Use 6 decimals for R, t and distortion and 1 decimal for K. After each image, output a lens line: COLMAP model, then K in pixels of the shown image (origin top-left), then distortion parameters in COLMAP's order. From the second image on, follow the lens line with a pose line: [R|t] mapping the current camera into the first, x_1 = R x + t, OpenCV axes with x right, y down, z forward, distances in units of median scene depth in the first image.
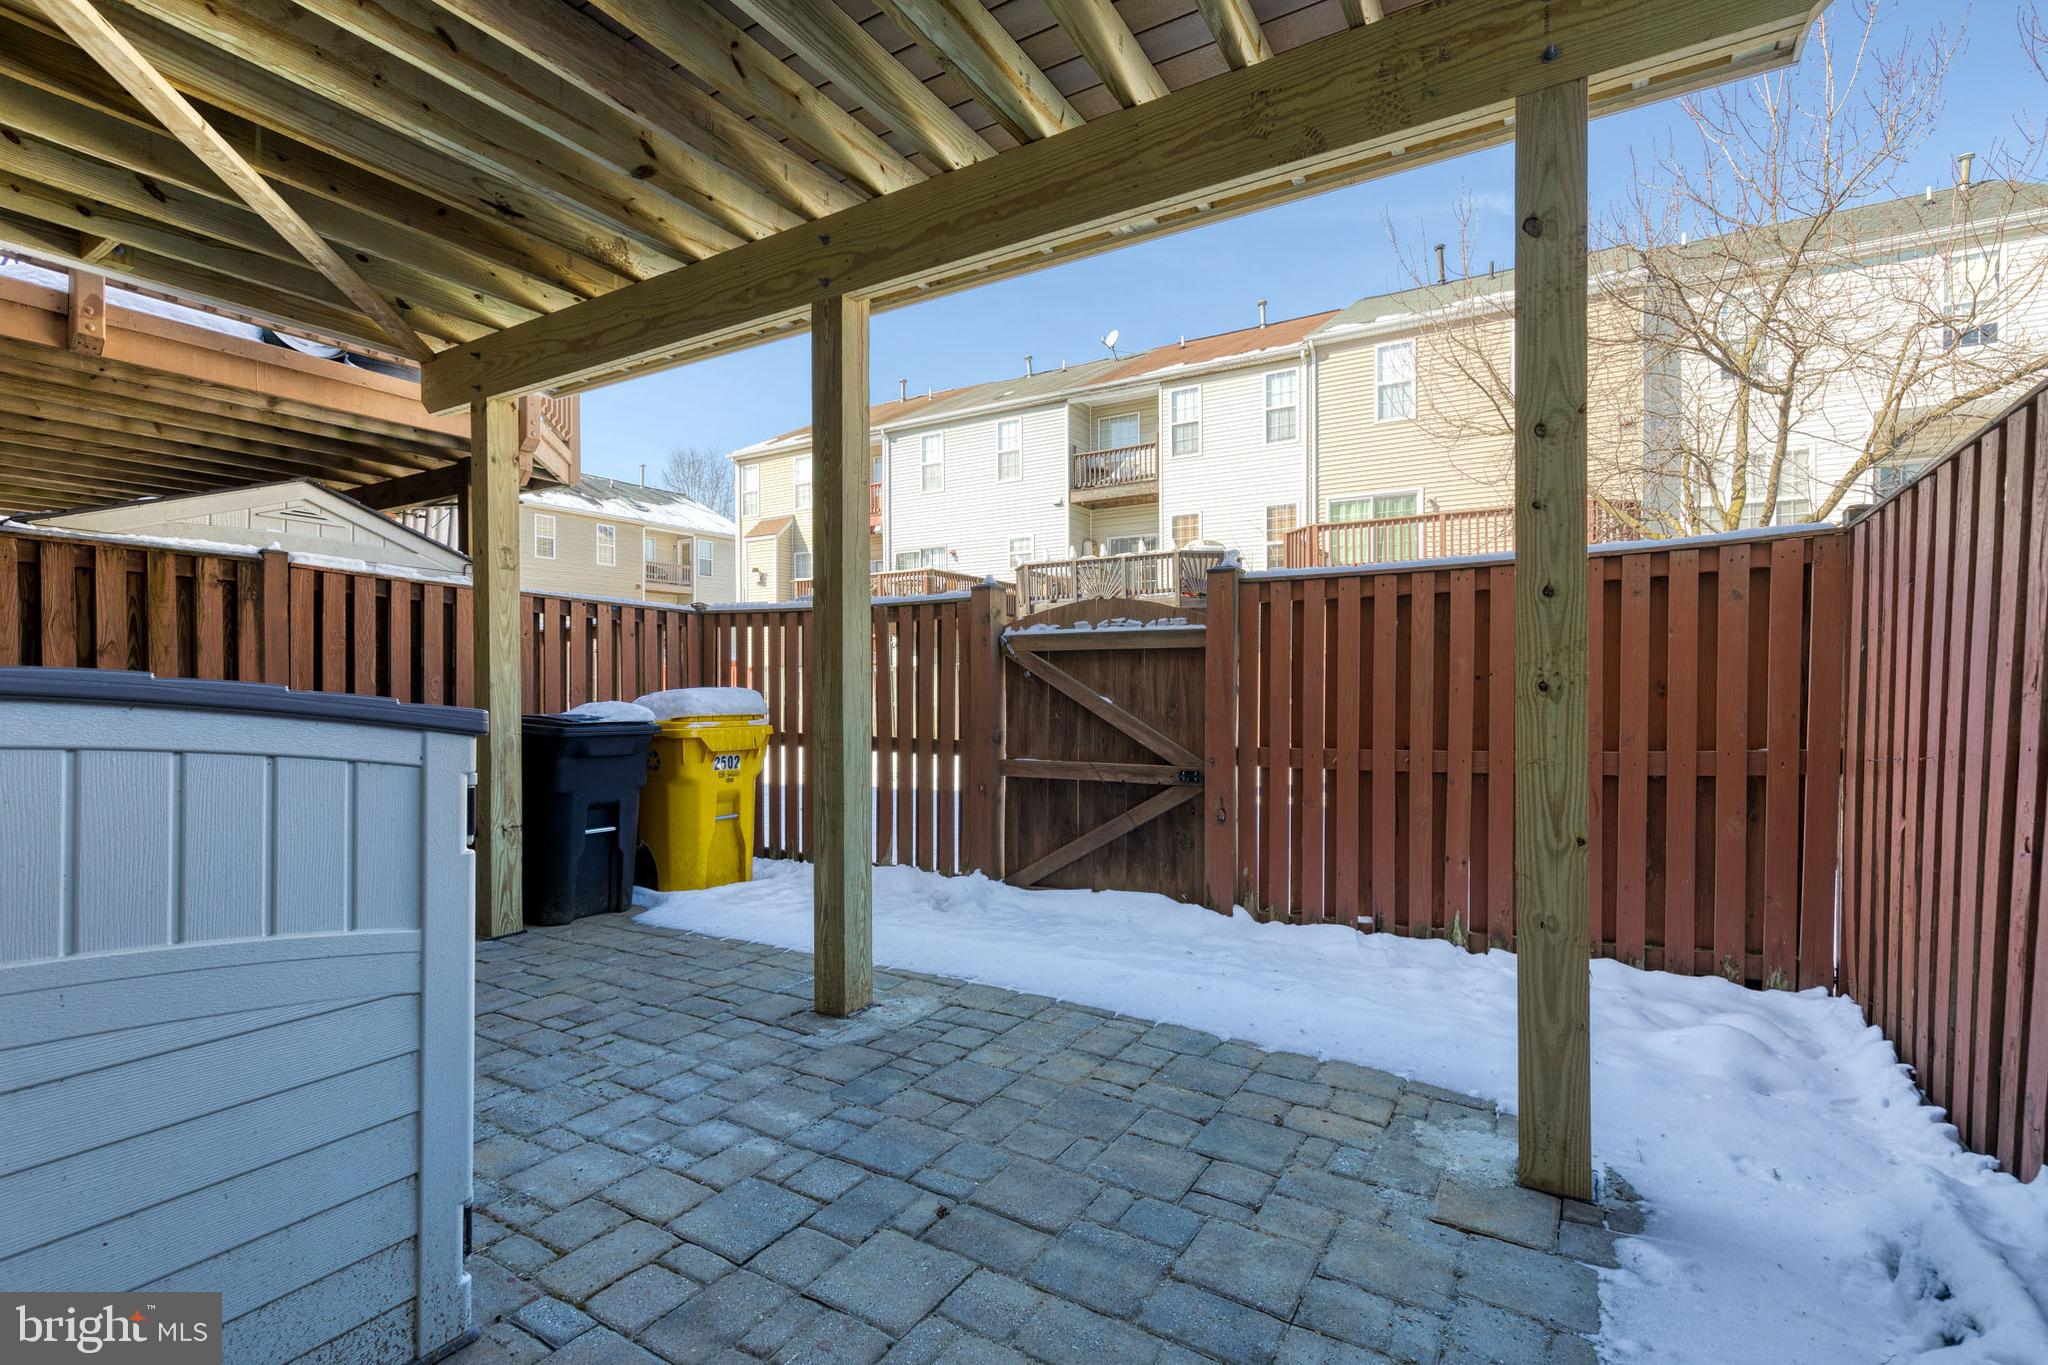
lens RADIAL K [[922.5, 0, 1029.0], [0, 922.5, 690.4], [0, 0, 1]] dist [0.007496, -0.000729]
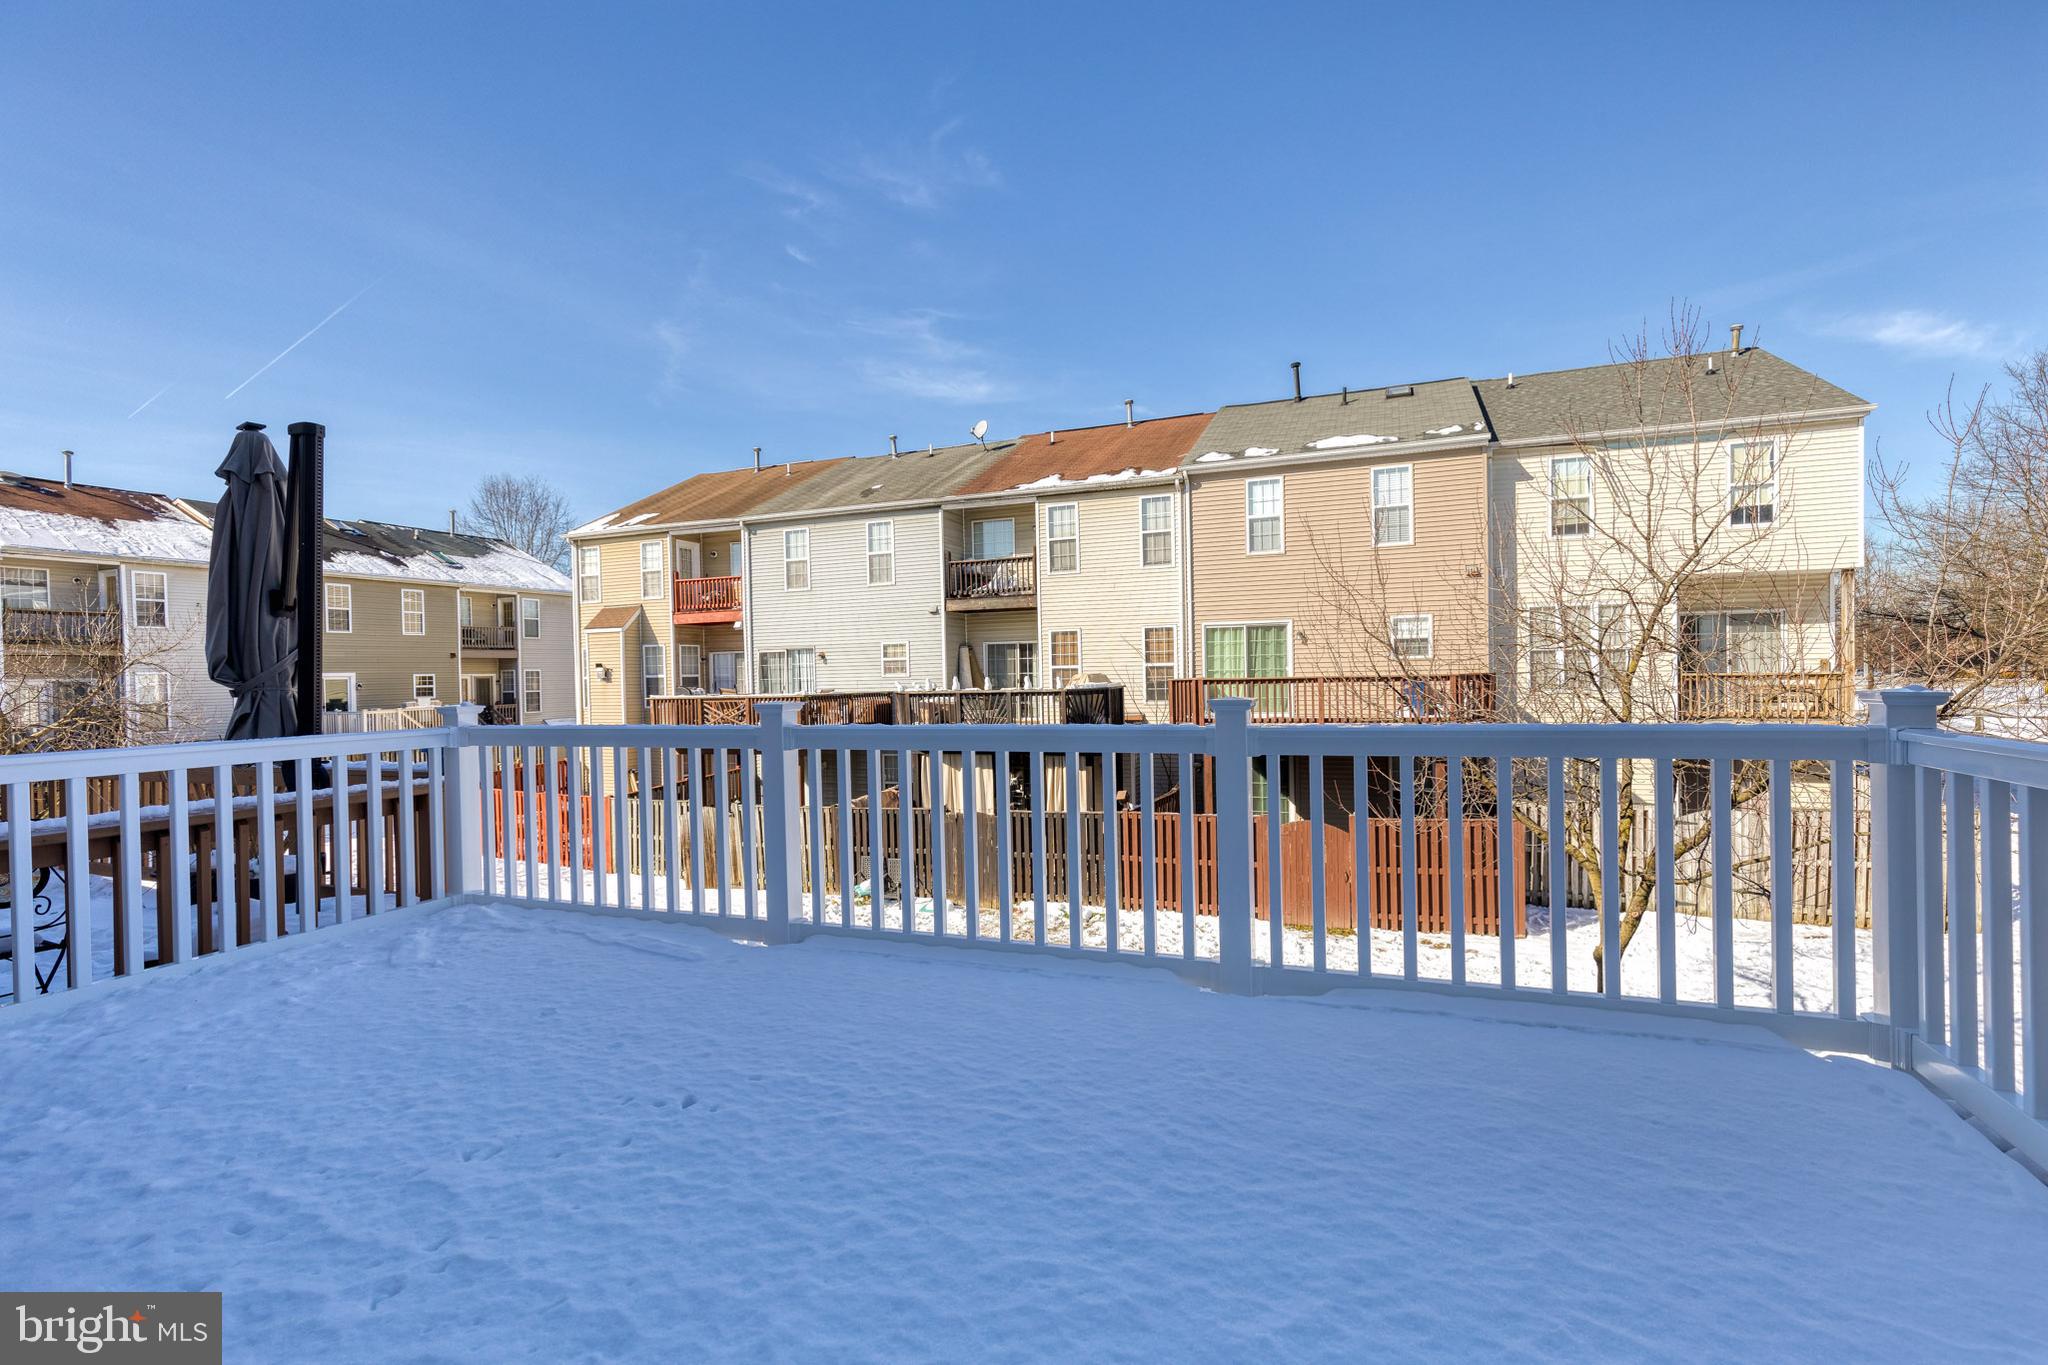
lens RADIAL K [[922.5, 0, 1030.6], [0, 922.5, 676.0], [0, 0, 1]] dist [0.007496, -0.000729]
pose [[0.984890, -0.017785, 0.172267, -0.036784], [0.016705, 0.999831, 0.007716, -0.139824], [-0.172375, -0.004722, 0.985020, 0.021343]]
